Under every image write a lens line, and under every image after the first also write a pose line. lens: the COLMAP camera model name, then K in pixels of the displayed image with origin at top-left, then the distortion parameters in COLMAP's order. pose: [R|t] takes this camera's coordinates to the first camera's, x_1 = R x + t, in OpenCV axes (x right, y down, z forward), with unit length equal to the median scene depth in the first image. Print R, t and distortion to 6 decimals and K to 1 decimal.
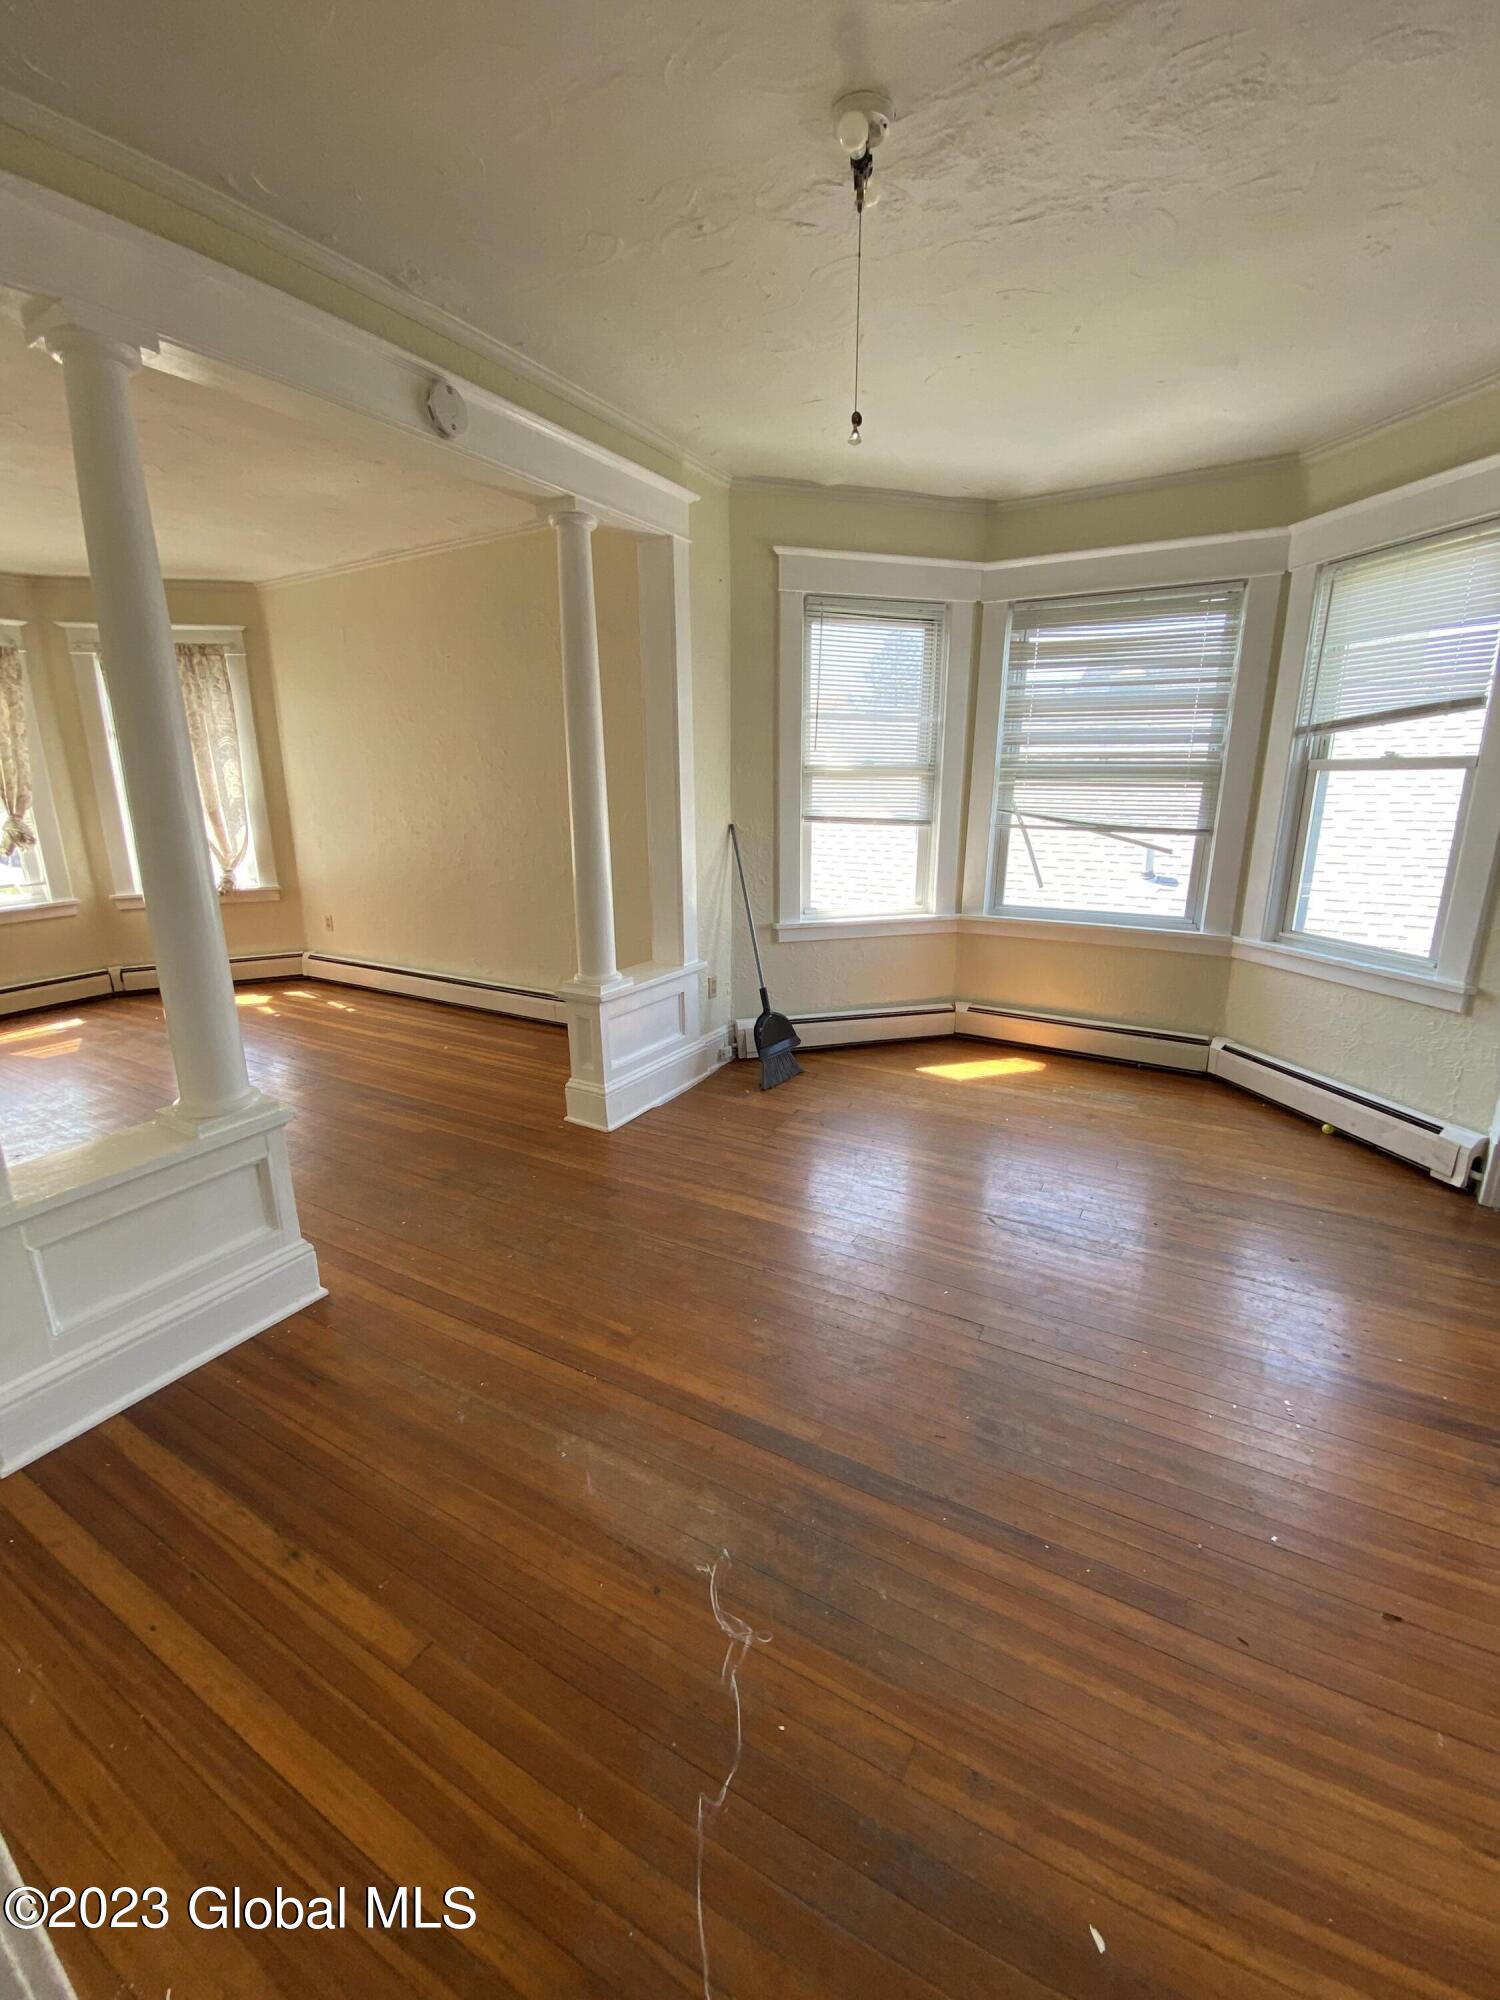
lens RADIAL K [[815.6, 0, 750.0], [0, 815.6, 1000.0], [0, 0, 1]] dist [0.025960, -0.025957]
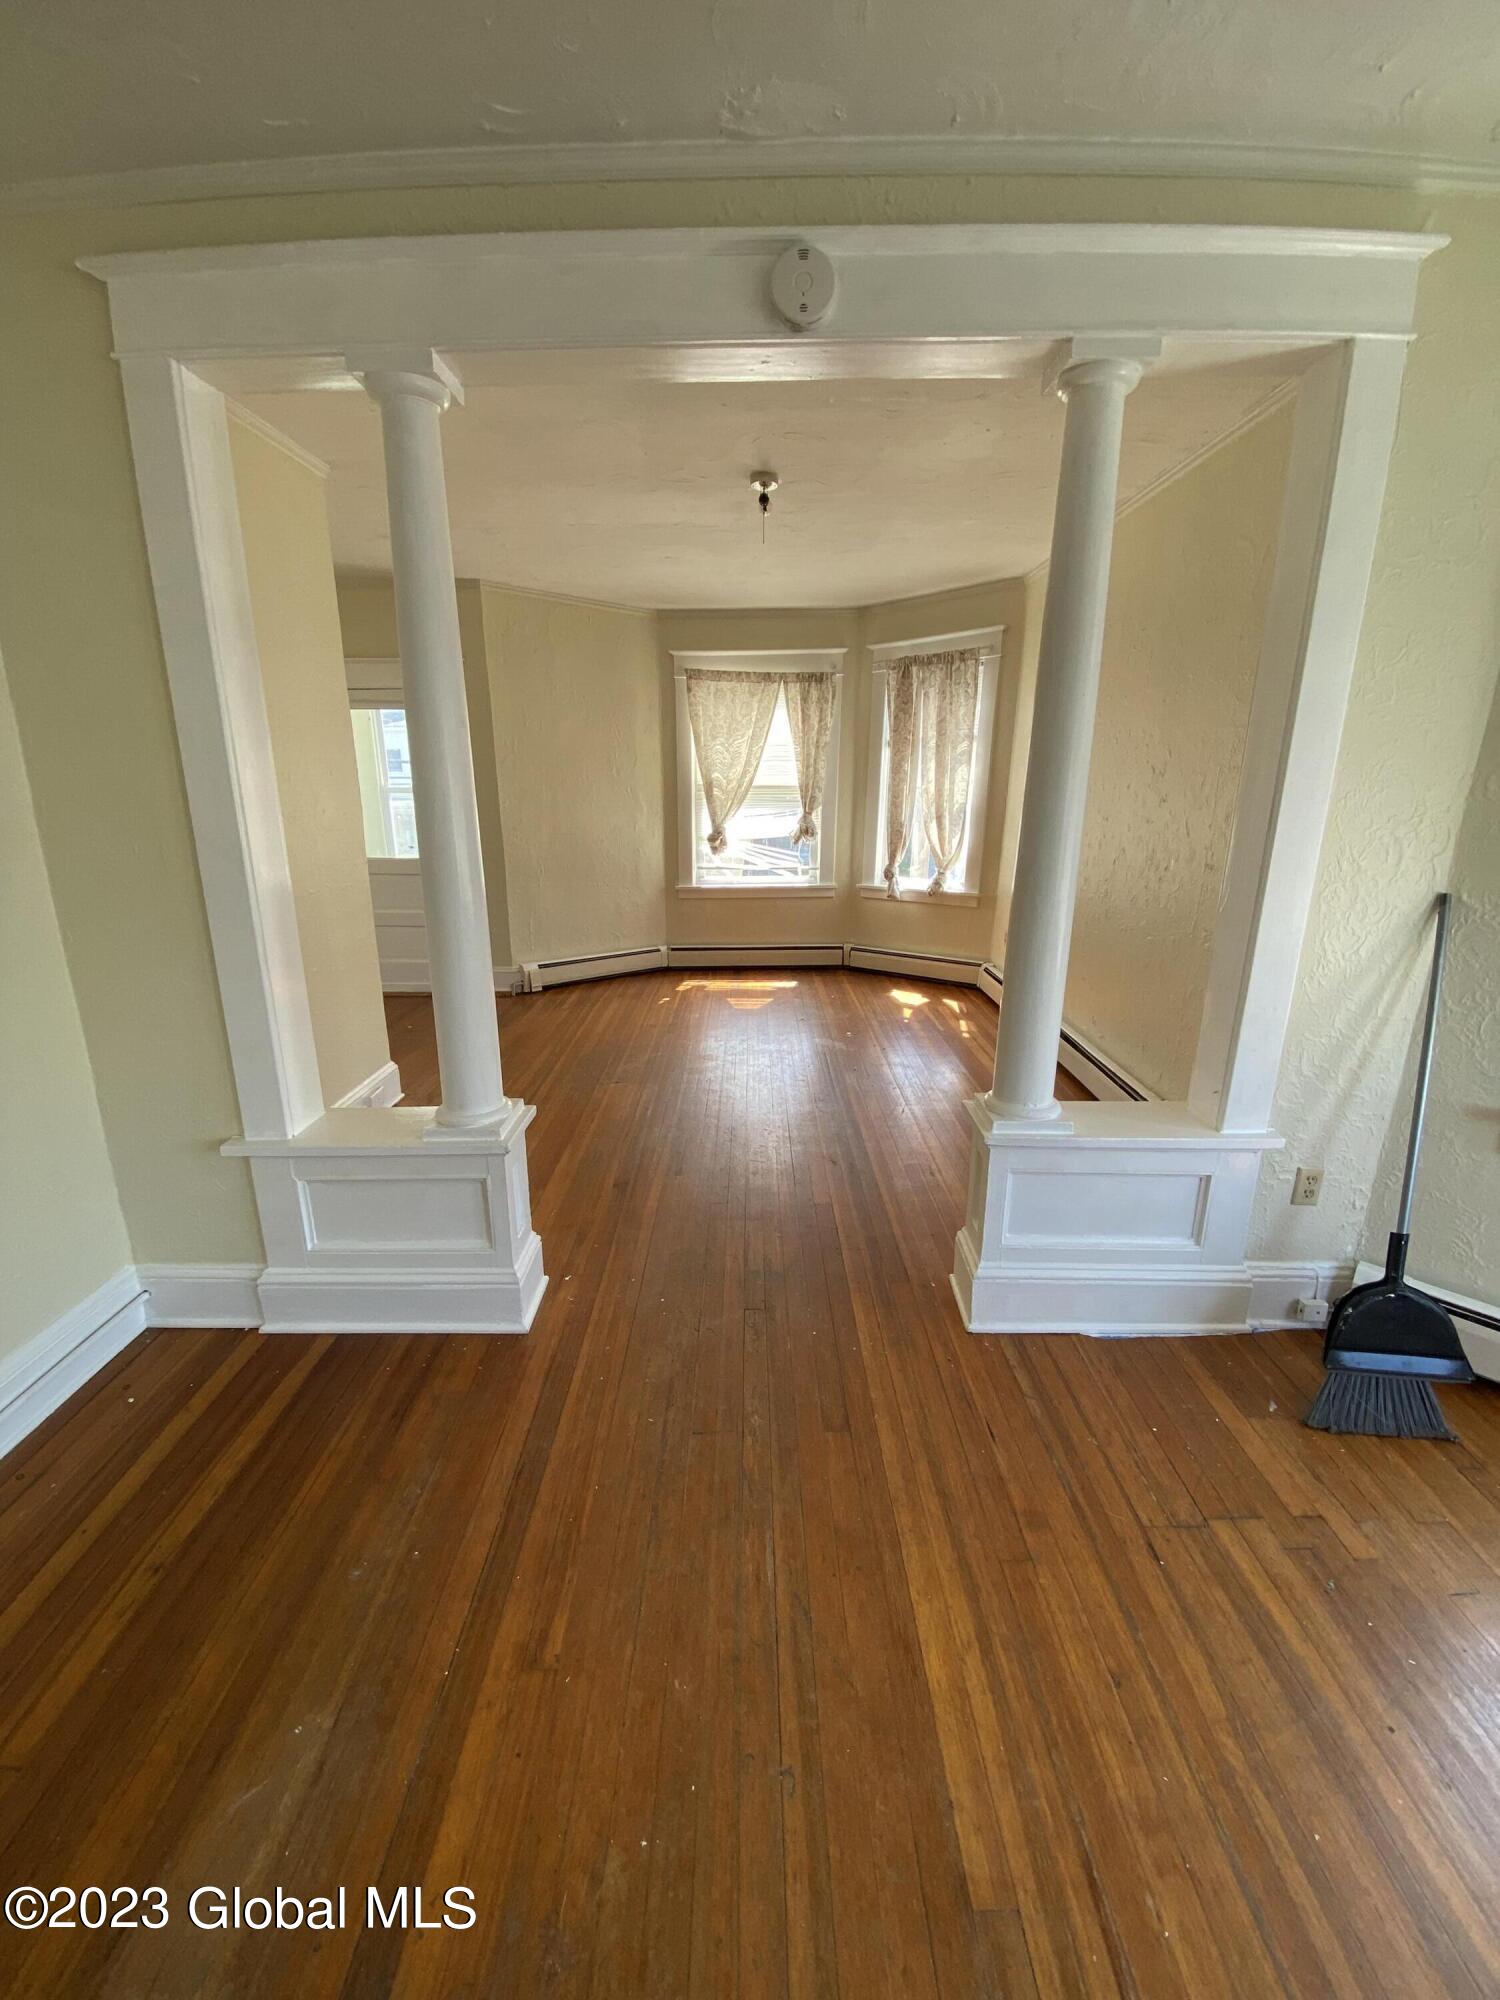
lens RADIAL K [[815.6, 0, 750.0], [0, 815.6, 1000.0], [0, 0, 1]] dist [0.025960, -0.025957]
pose [[0.491667, 0.232350, -0.839212, 0.209050], [-0.223426, 0.965142, 0.136317, -0.132264], [0.841632, 0.120479, 0.526442, 0.410533]]
